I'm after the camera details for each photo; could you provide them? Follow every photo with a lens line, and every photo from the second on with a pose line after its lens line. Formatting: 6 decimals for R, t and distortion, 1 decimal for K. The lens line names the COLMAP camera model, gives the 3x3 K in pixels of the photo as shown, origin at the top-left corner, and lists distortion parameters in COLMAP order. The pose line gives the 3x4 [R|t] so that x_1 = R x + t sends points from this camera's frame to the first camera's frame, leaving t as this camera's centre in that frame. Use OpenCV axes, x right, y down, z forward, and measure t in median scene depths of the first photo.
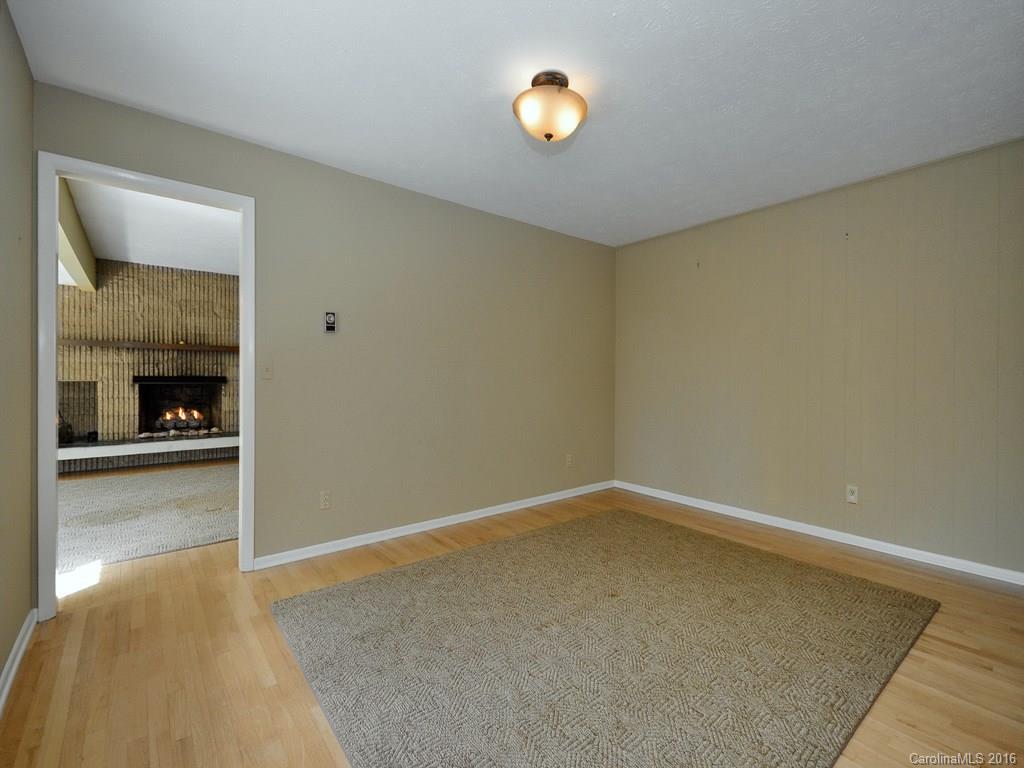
lens RADIAL K [[464.8, 0, 512.0], [0, 464.8, 384.0], [0, 0, 1]] dist [0.000027, -0.000003]
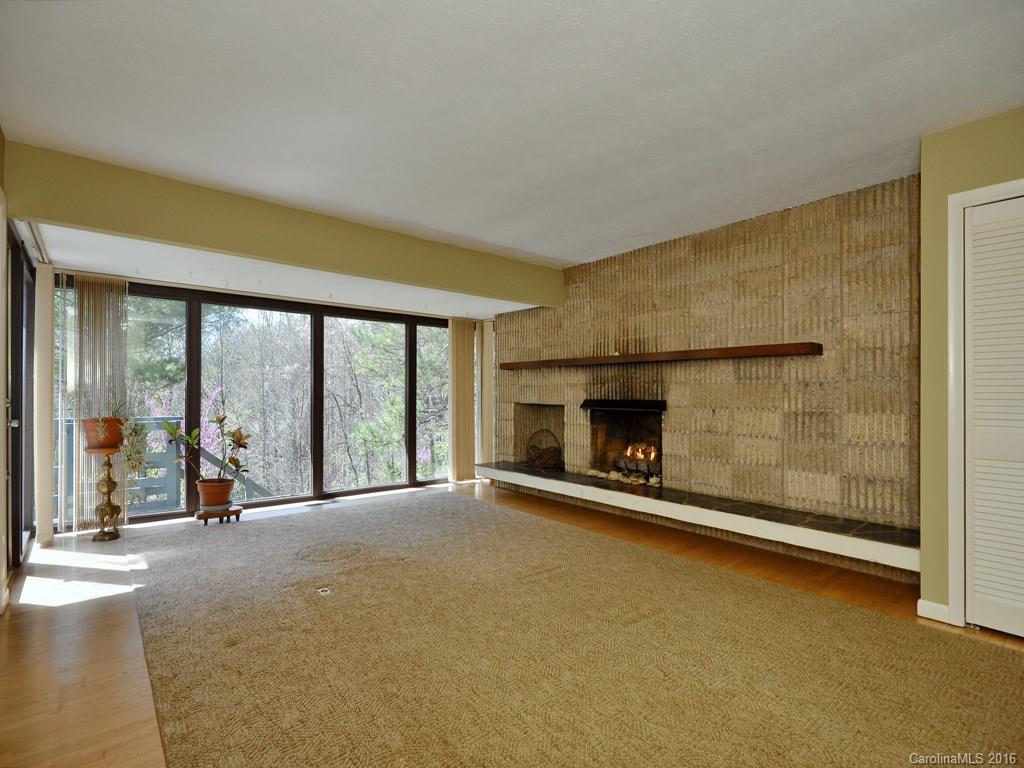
lens RADIAL K [[499.9, 0, 512.0], [0, 499.9, 384.0], [0, 0, 1]] dist [0.000472, 0.000046]
pose [[0.018043, -0.029536, -0.999401, 0.075068], [-0.028485, 0.999143, -0.030042, -0.012858], [0.999431, 0.029010, 0.017186, 0.808530]]
